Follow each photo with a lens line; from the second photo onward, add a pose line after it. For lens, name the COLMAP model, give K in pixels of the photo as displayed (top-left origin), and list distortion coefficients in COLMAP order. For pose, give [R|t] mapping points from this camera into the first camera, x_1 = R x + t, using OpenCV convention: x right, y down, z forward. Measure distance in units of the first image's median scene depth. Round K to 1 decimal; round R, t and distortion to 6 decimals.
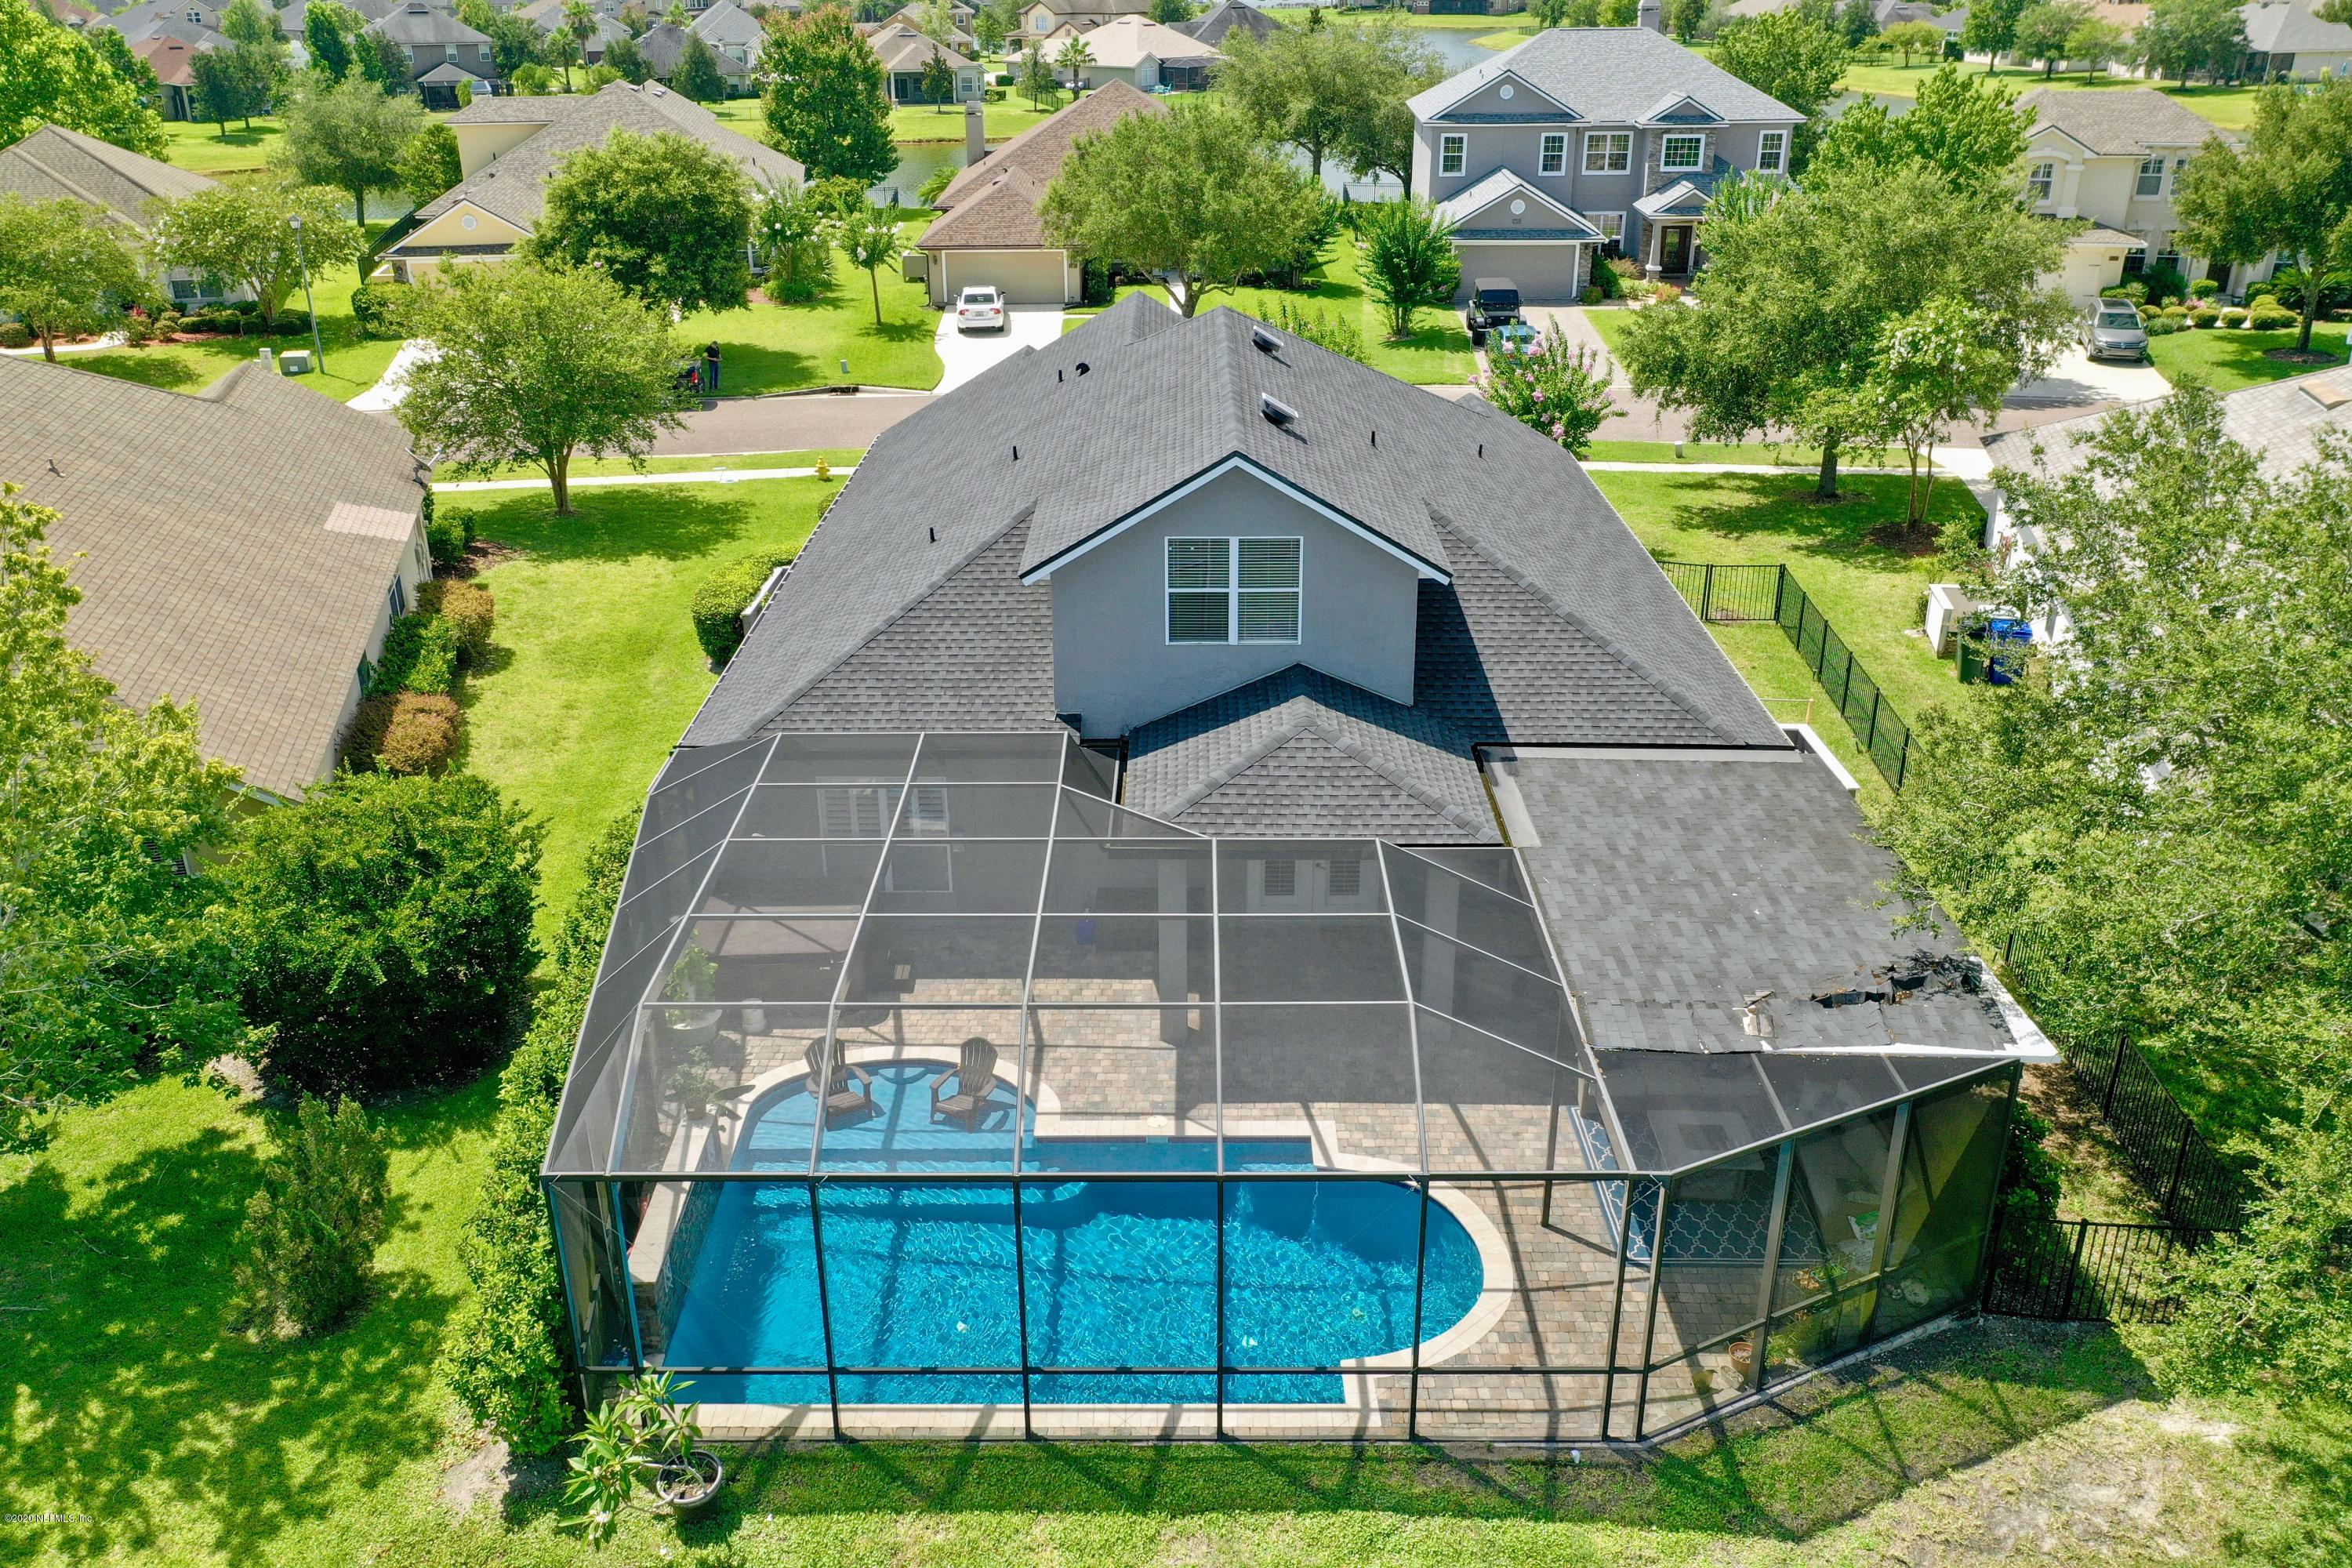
lens RADIAL K [[1912.5, 0, 1166.0], [0, 1912.5, 786.6], [0, 0, 1]] dist [0.025501, -0.008405]
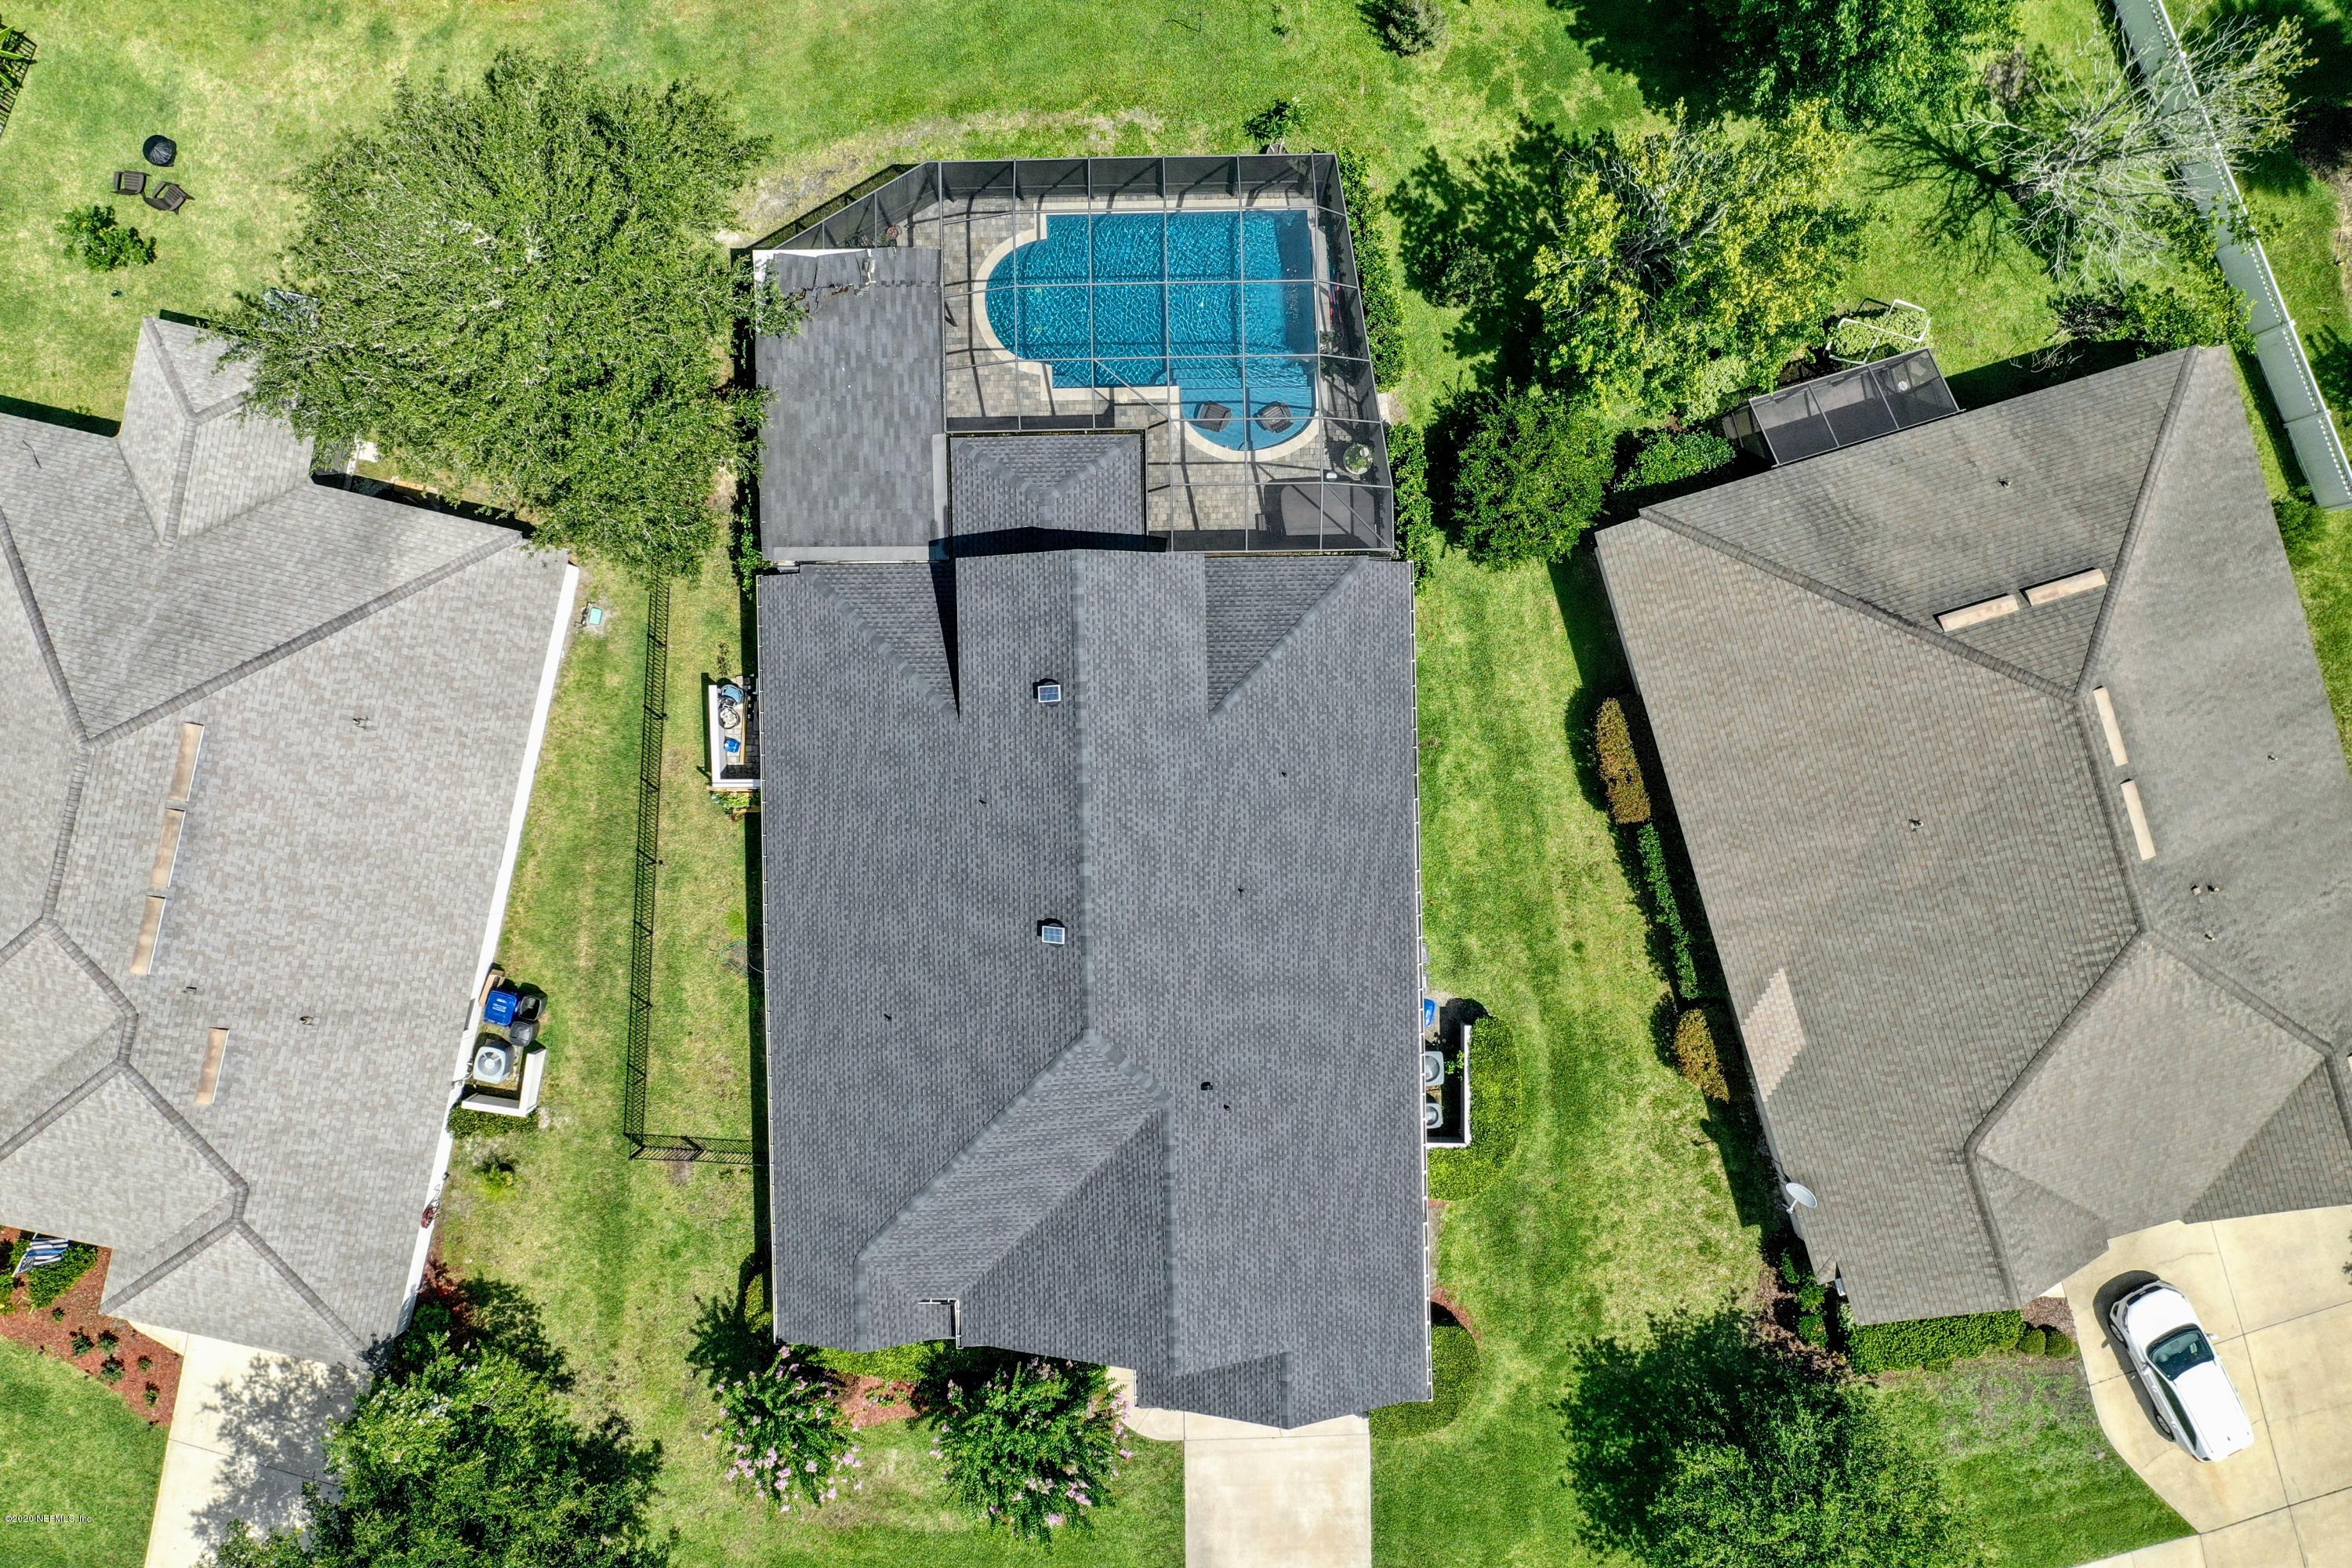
lens RADIAL K [[1912.5, 0, 1166.0], [0, 1912.5, 786.6], [0, 0, 1]] dist [0.025501, -0.008405]
pose [[-0.999476, 0.032378, -0.000596, -0.034249], [-0.013440, -0.398002, 0.917286, -1.809761], [0.029462, 0.916813, 0.398229, 0.498487]]
